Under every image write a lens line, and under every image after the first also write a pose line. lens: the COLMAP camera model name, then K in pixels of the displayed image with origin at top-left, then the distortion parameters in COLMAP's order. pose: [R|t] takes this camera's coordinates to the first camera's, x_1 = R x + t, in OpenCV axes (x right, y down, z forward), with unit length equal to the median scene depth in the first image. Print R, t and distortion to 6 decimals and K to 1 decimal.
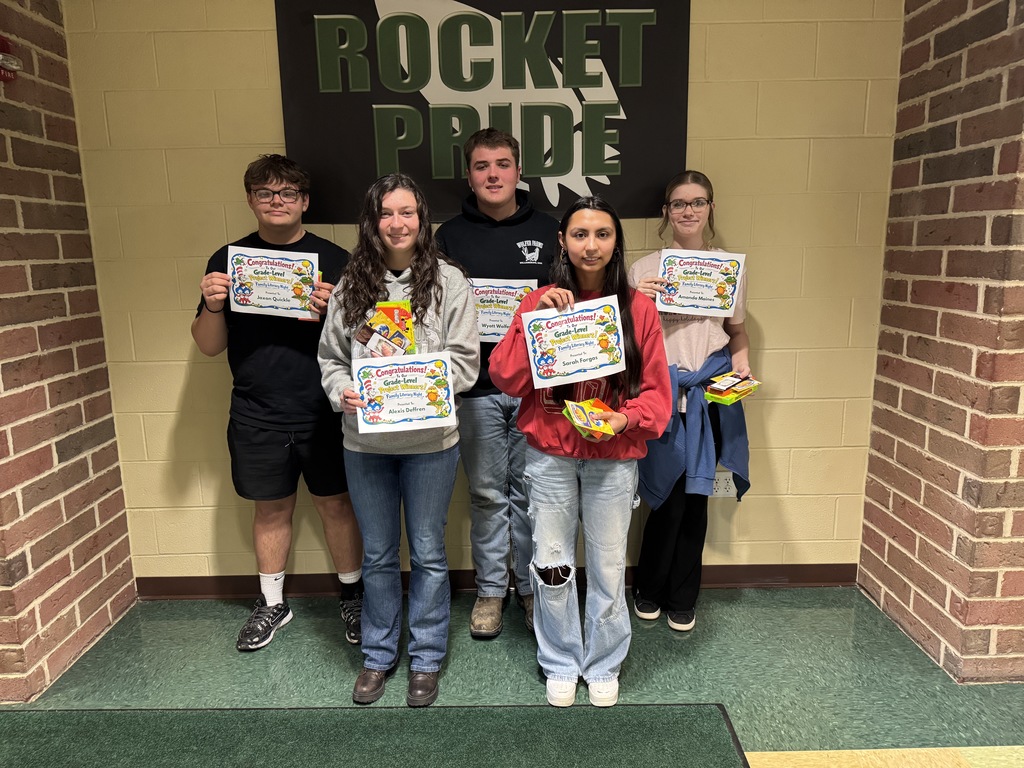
lens RADIAL K [[724.0, 0, 517.8], [0, 724.0, 387.0], [0, 0, 1]] dist [-0.001004, -0.004347]
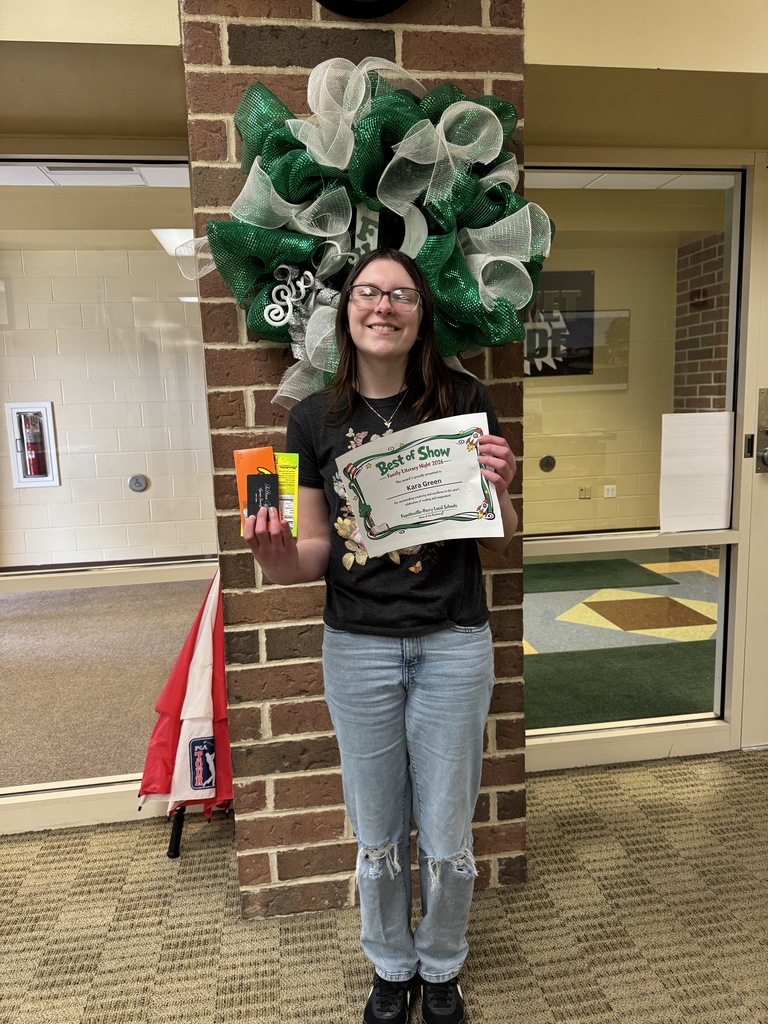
lens RADIAL K [[724.0, 0, 379.5], [0, 724.0, 509.8], [0, 0, 1]] dist [-0.001004, -0.004347]
pose [[0.991481, -0.038474, 0.124441, -0.801500], [0.043817, 0.998219, -0.040491, 0.281437], [-0.122661, 0.045598, 0.991401, -1.285233]]
